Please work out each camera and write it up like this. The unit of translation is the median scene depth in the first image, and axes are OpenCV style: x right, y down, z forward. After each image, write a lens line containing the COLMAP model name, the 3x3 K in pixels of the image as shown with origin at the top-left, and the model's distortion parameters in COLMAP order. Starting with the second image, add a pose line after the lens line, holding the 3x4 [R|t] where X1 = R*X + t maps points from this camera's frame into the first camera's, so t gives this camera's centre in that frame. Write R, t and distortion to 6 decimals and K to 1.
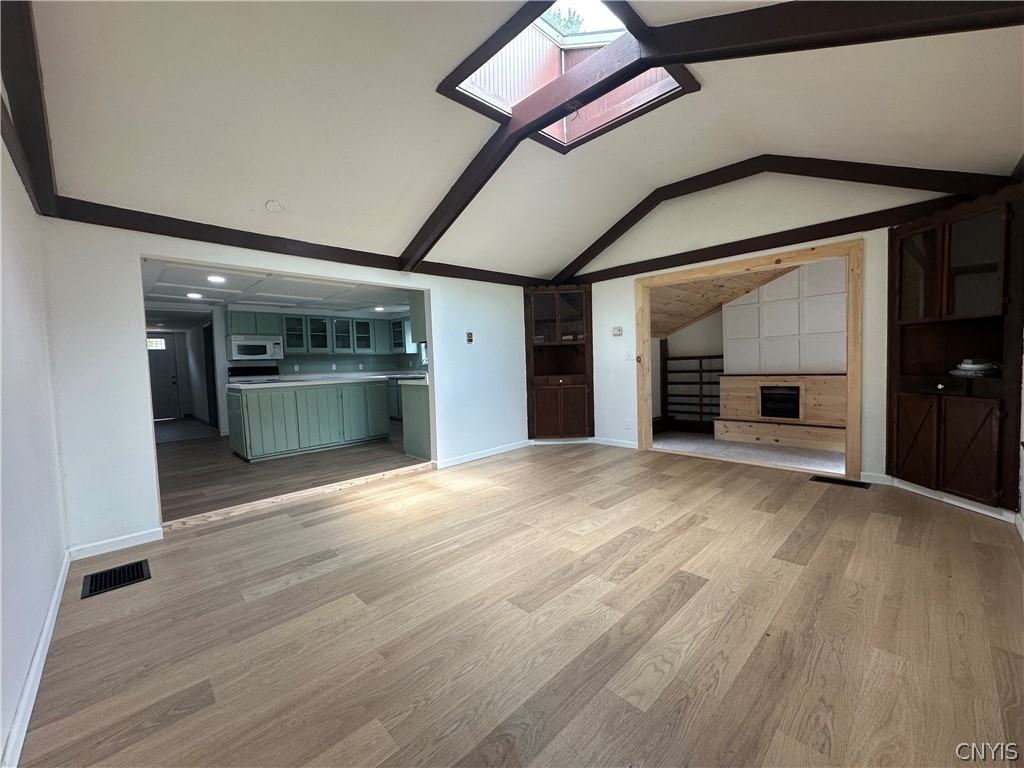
lens RADIAL K [[413.4, 0, 504.9], [0, 413.4, 382.4], [0, 0, 1]] dist [-0.014508, -0.000212]
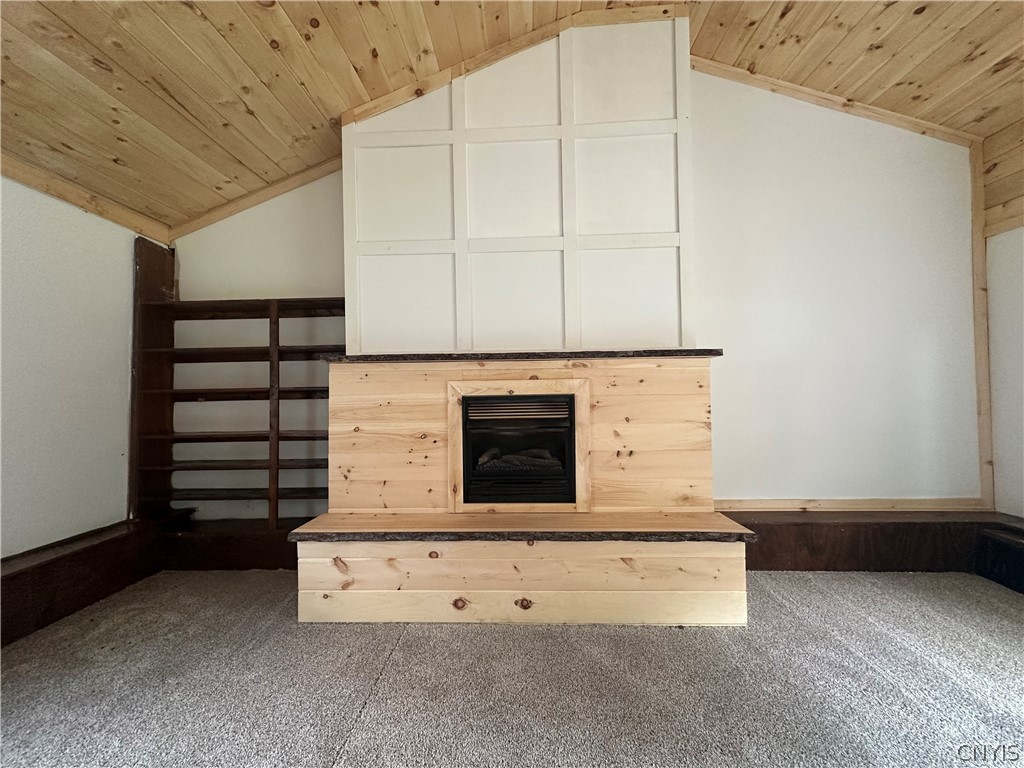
lens RADIAL K [[413.4, 0, 505.7], [0, 413.4, 378.7], [0, 0, 1]] dist [-0.014508, -0.000212]
pose [[0.705536, 0.038256, 0.707640, 0.428573], [0.017953, 0.997257, -0.071813, 0.017481], [-0.708446, 0.063370, 0.702914, 0.753579]]
